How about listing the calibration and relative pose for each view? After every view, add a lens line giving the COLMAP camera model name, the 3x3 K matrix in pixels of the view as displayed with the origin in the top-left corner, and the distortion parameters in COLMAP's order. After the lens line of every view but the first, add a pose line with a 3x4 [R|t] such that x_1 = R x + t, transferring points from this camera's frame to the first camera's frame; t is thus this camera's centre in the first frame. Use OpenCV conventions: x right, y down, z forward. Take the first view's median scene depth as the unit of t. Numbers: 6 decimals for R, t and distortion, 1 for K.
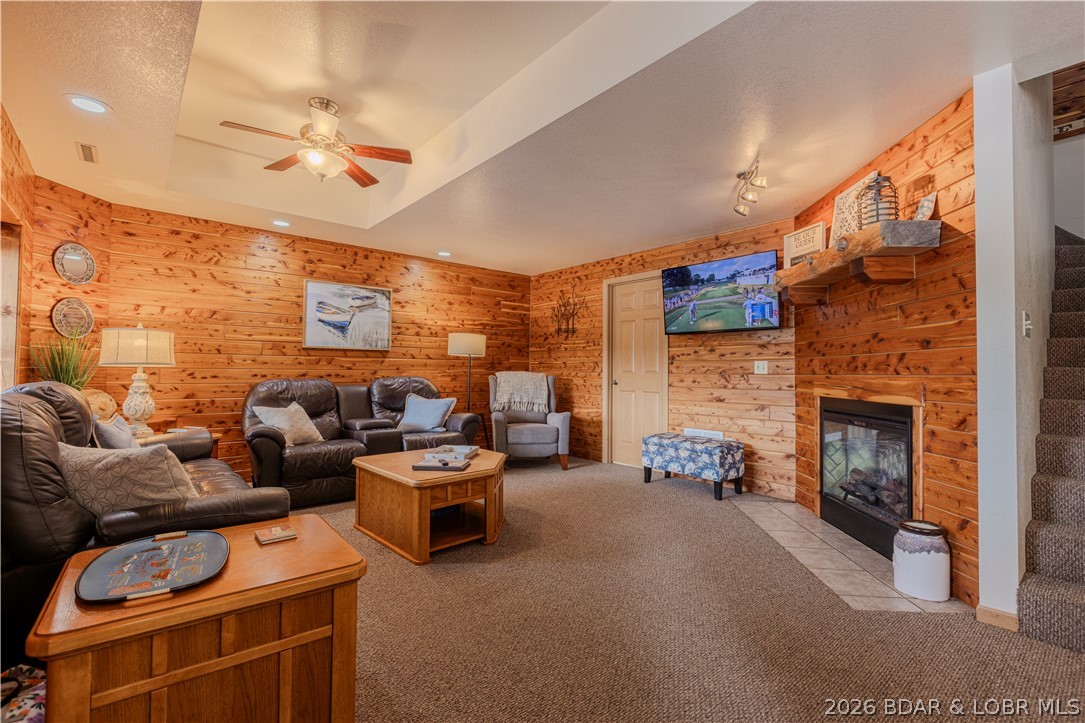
lens RADIAL K [[481.7, 0, 539.4], [0, 481.7, 359.4], [0, 0, 1]] dist [0.000454, -0.000882]
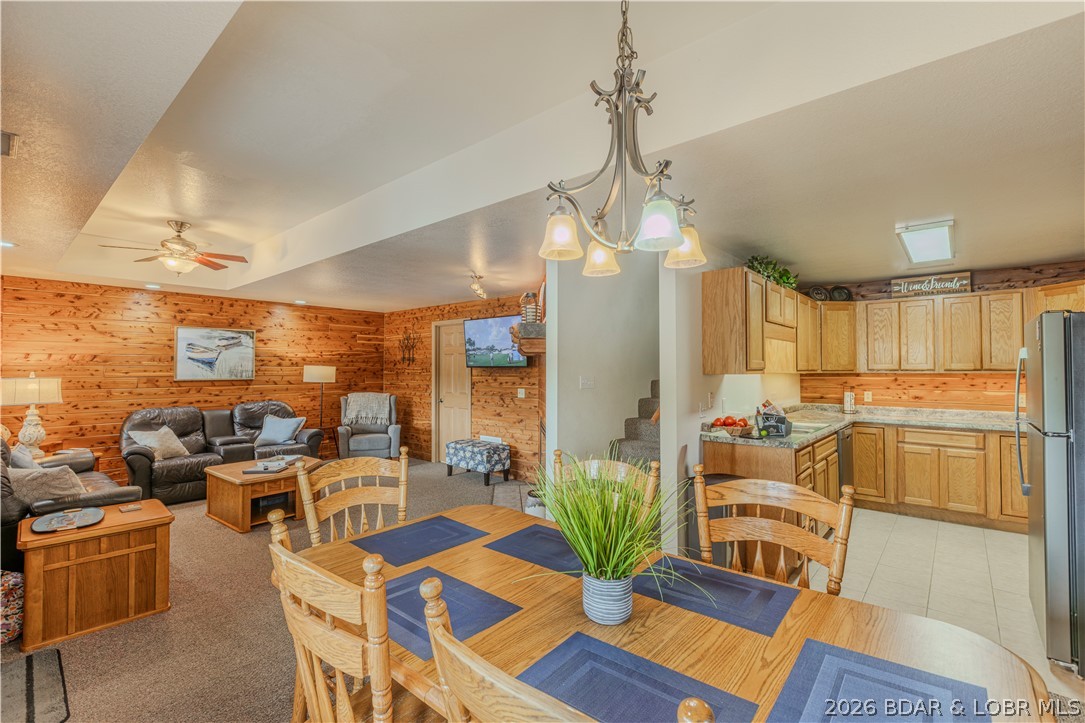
lens RADIAL K [[481.7, 0, 539.4], [0, 481.7, 359.4], [0, 0, 1]] dist [0.000454, -0.000882]
pose [[0.988453, -0.006057, 0.151406, 0.291877], [0.005411, 0.999974, 0.004682, -0.089929], [-0.151430, -0.003809, 0.988461, -0.433670]]
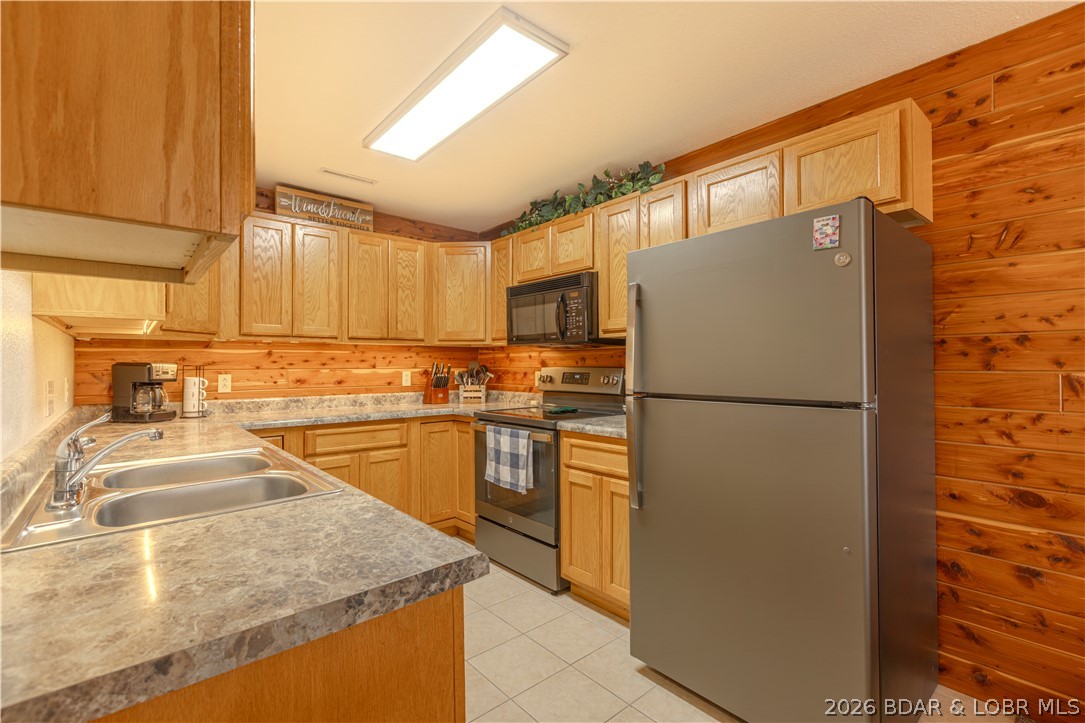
lens RADIAL K [[482.8, 0, 538.3], [0, 482.8, 359.7], [0, 0, 1]] dist [0.000933, -0.000100]
pose [[-0.004408, -0.000587, 0.999990, 0.614262], [-0.021304, 0.999773, 0.000493, -0.028280], [-0.999763, -0.021302, -0.004419, 0.216027]]
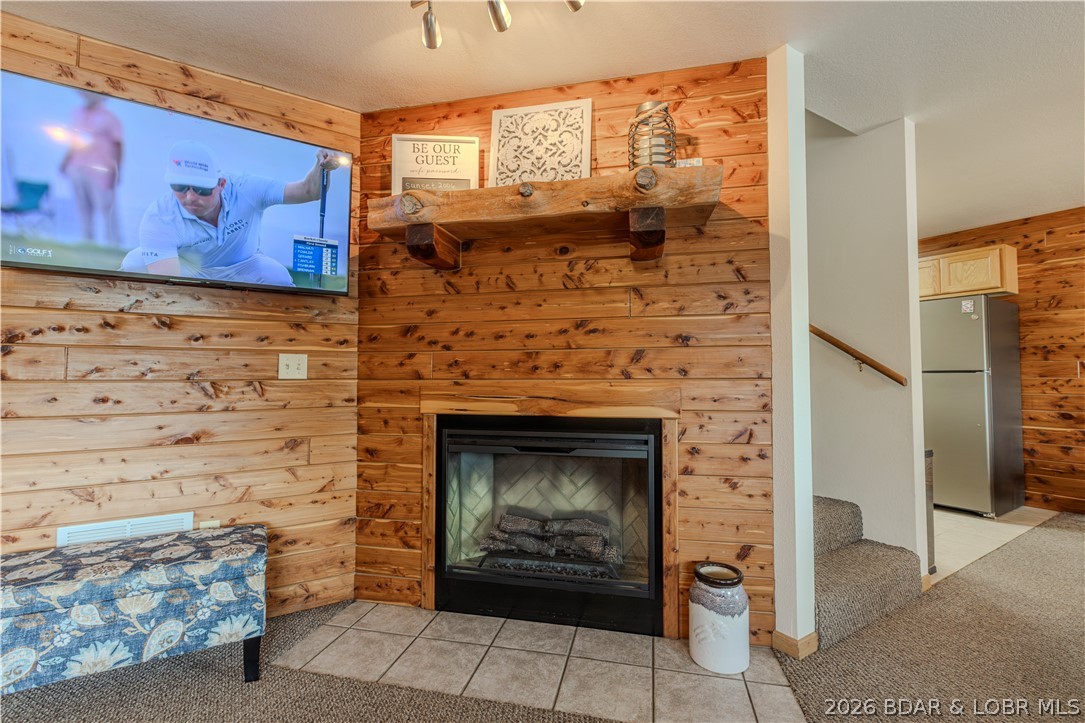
lens RADIAL K [[481.7, 0, 539.4], [0, 481.7, 359.4], [0, 0, 1]] dist [0.000454, -0.000882]
pose [[0.141407, 0.024931, 0.989638, -0.016671], [-0.024573, 0.999463, -0.021667, 0.013588], [-0.989646, -0.021255, 0.141944, 0.654565]]
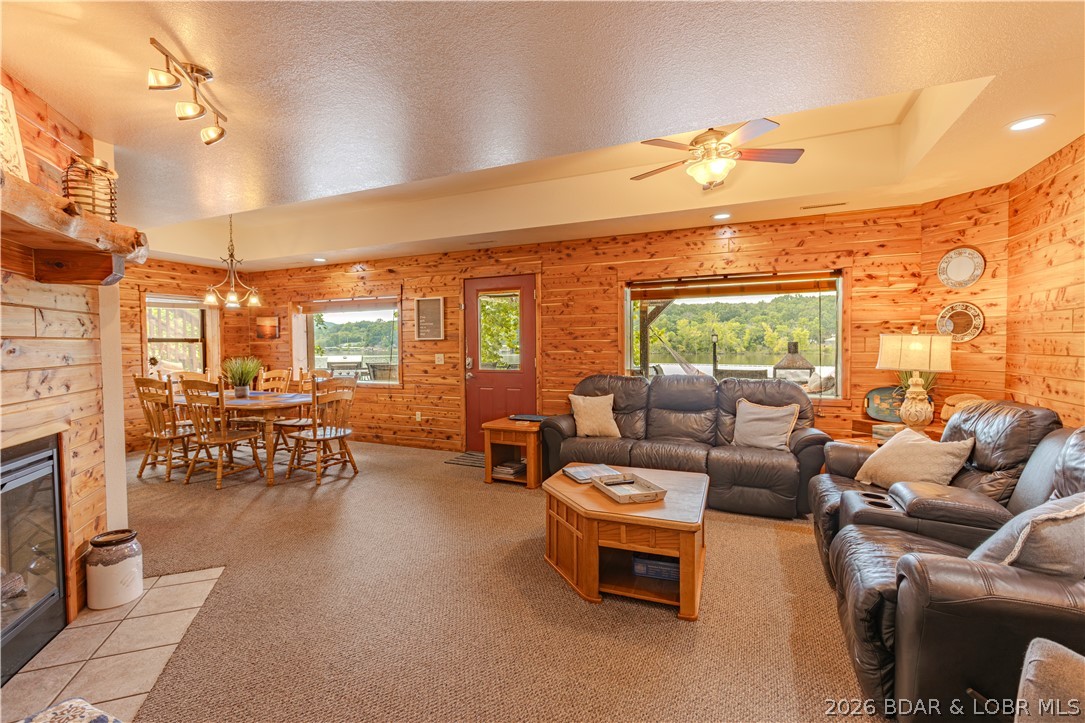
lens RADIAL K [[481.4, 0, 540.0], [0, 481.4, 362.7], [0, 0, 1]] dist [-0.002955, -0.000658]
pose [[-0.904751, 0.013099, -0.425739, 0.220959], [0.010112, 0.999906, 0.009276, -0.015831], [0.425820, 0.004087, -0.904799, 1.286520]]
